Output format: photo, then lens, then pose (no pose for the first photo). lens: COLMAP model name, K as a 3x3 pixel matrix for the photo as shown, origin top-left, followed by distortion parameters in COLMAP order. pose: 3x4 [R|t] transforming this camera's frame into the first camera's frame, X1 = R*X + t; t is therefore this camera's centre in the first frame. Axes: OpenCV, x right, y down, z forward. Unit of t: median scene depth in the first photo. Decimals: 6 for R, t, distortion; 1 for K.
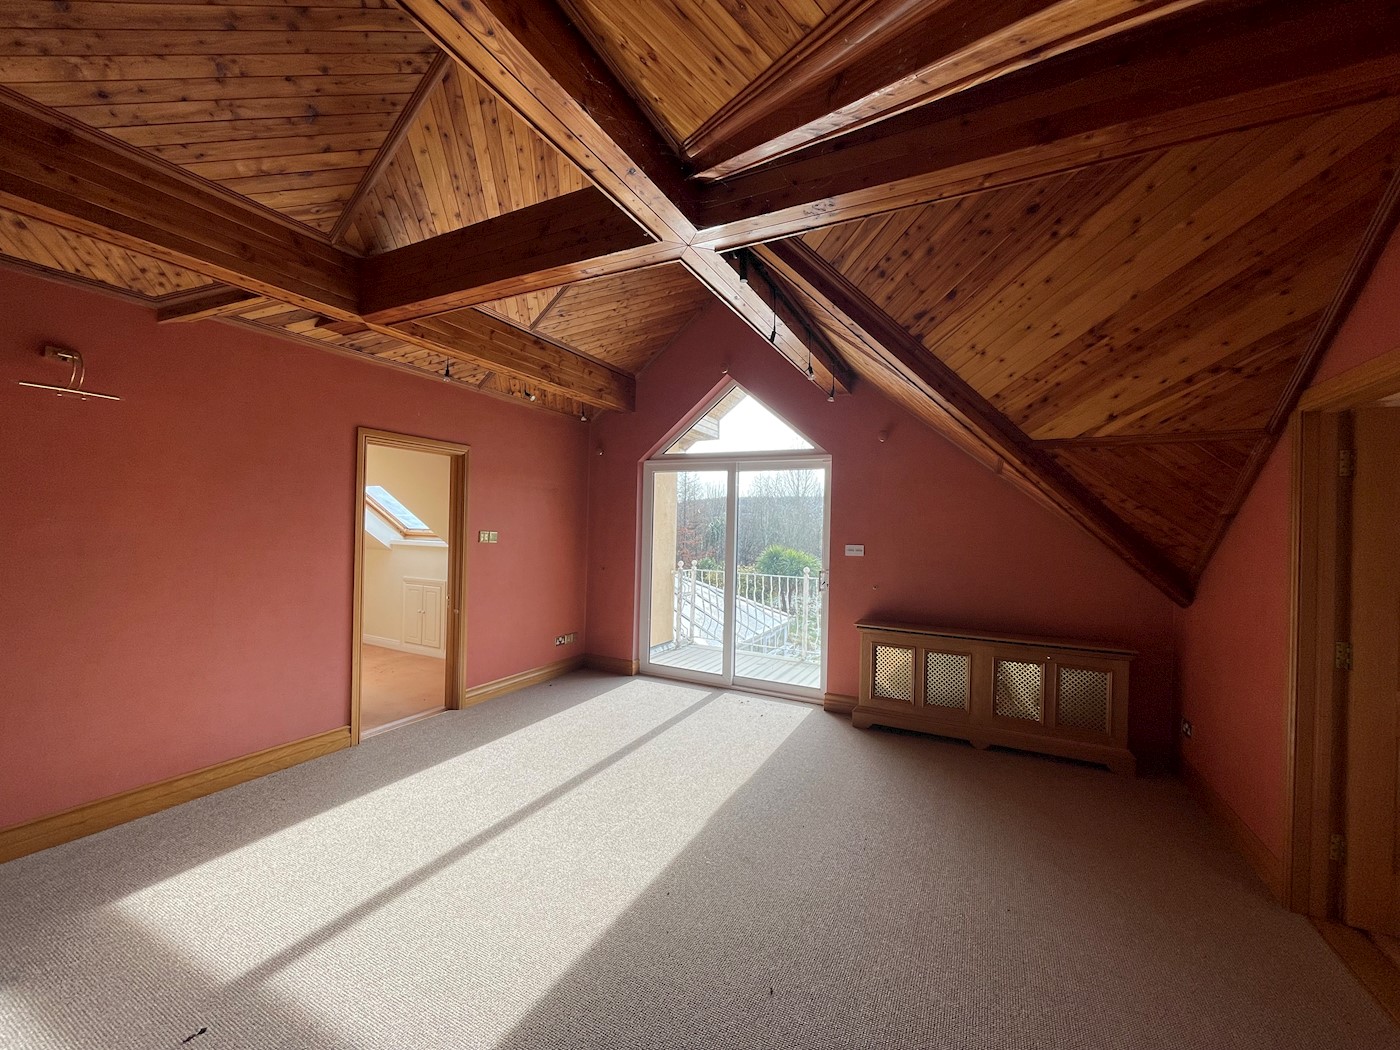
lens RADIAL K [[562.8, 0, 690.1], [0, 562.8, 521.9], [0, 0, 1]] dist [-0.000413, -0.000313]
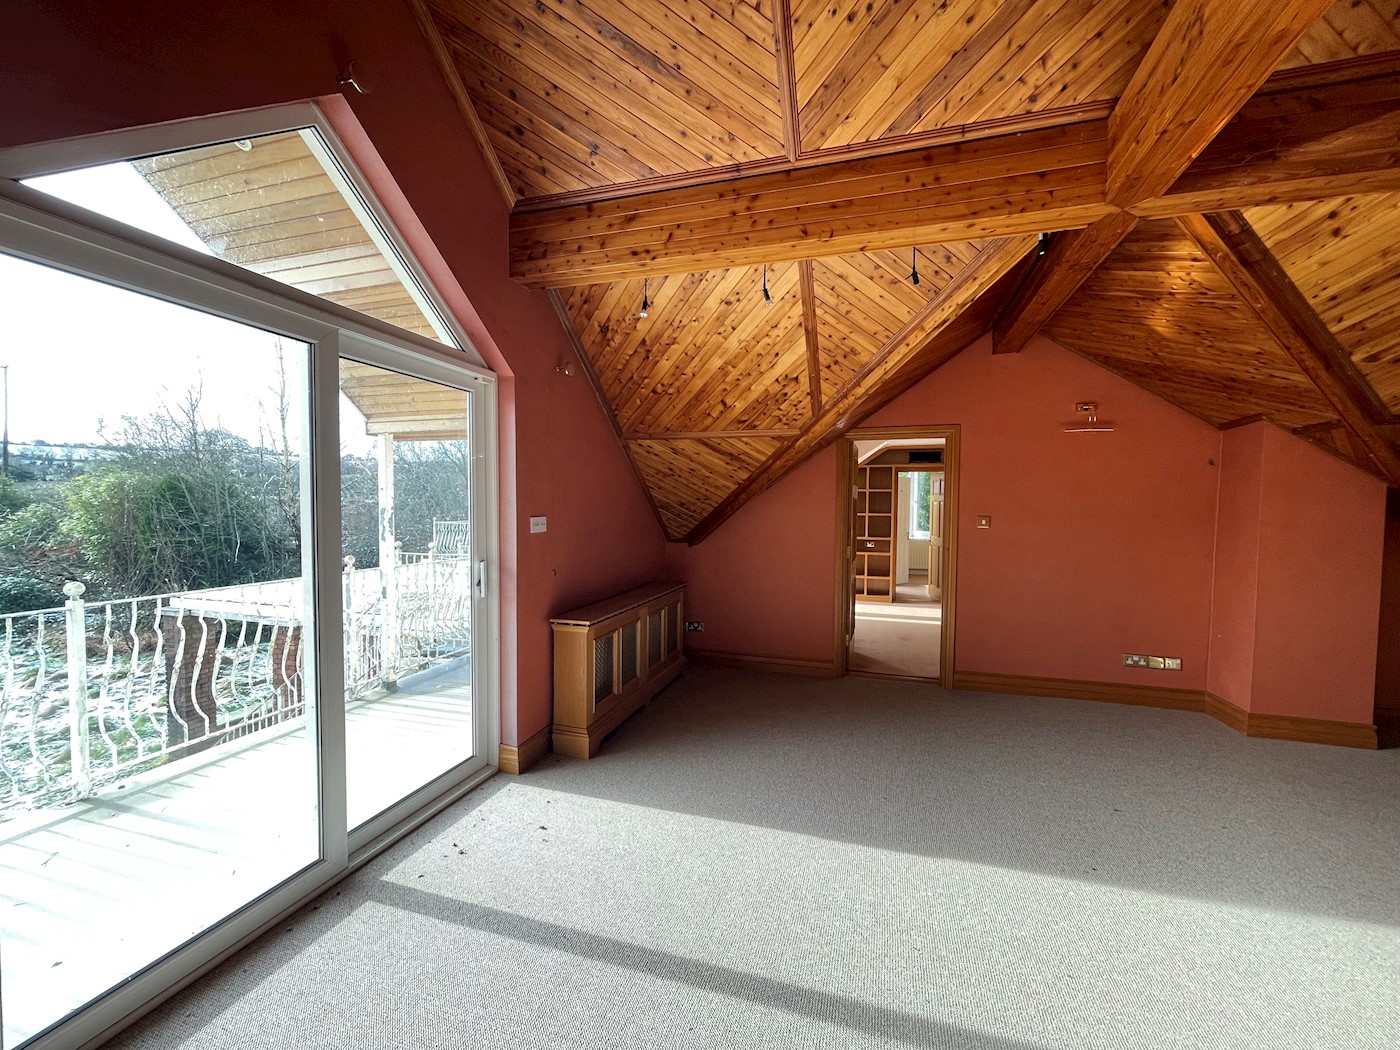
lens RADIAL K [[562.8, 0, 704.3], [0, 562.8, 524.0], [0, 0, 1]] dist [-0.000413, -0.000313]
pose [[-0.174761, -0.060799, 0.982732, -0.422289], [-0.018374, 0.998119, 0.058483, 0.006001], [-0.984439, -0.007836, -0.175549, 0.922253]]
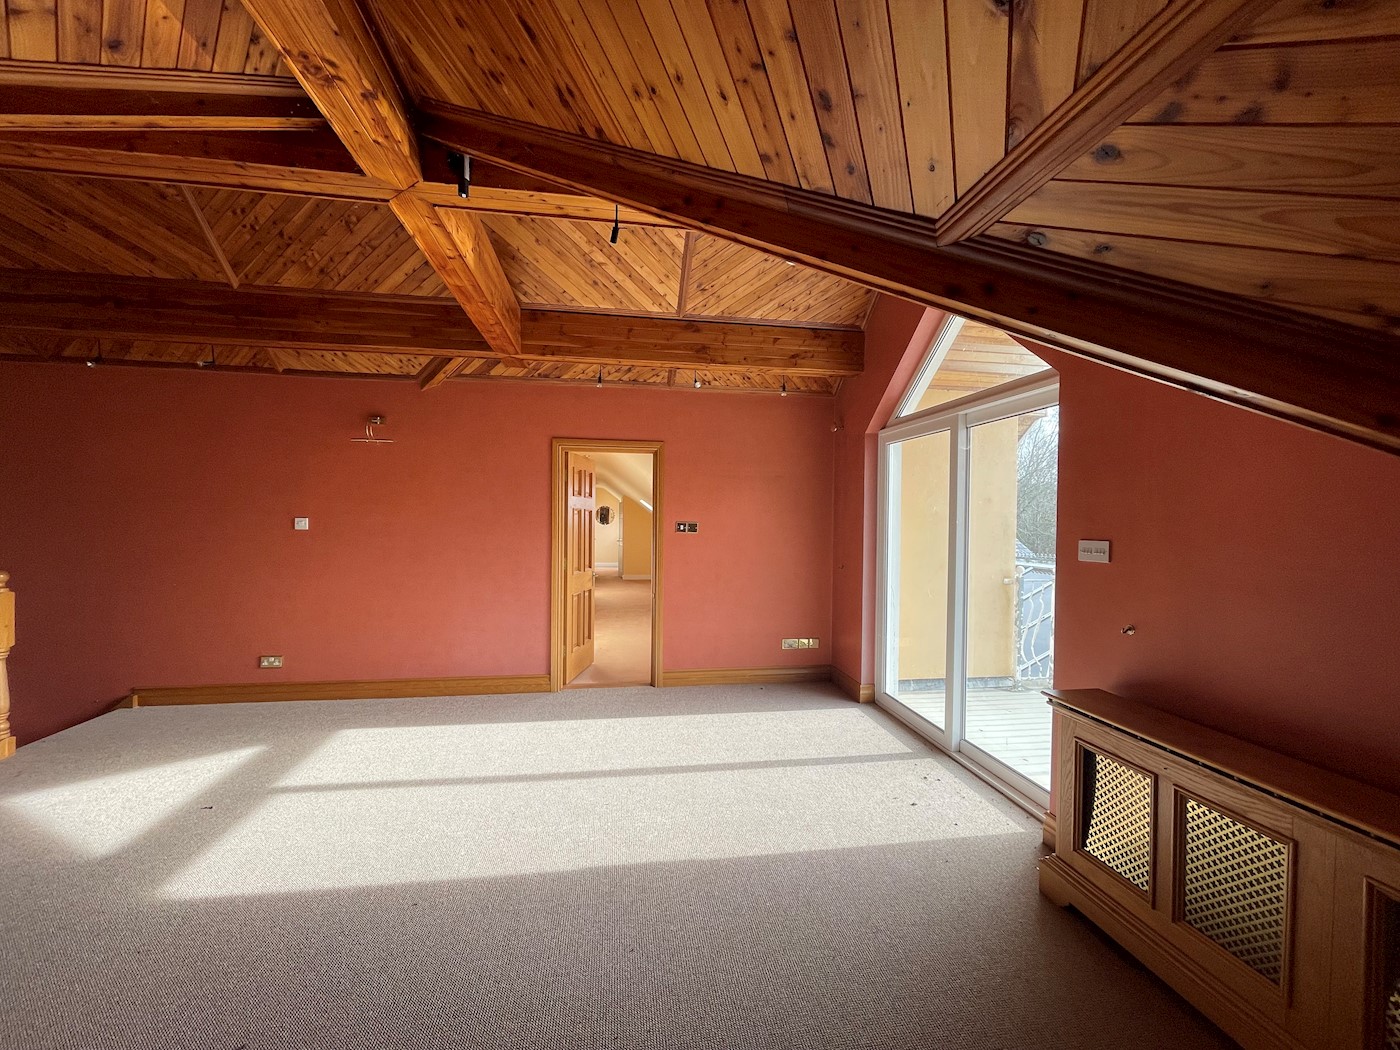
lens RADIAL K [[562.8, 0, 695.2], [0, 562.8, 530.1], [0, 0, 1]] dist [-0.000413, -0.000313]
pose [[0.583408, -0.000470, -0.812179, 0.494191], [0.007595, 0.999959, 0.004877, 0.026260], [0.812144, -0.009014, 0.583388, 0.416920]]
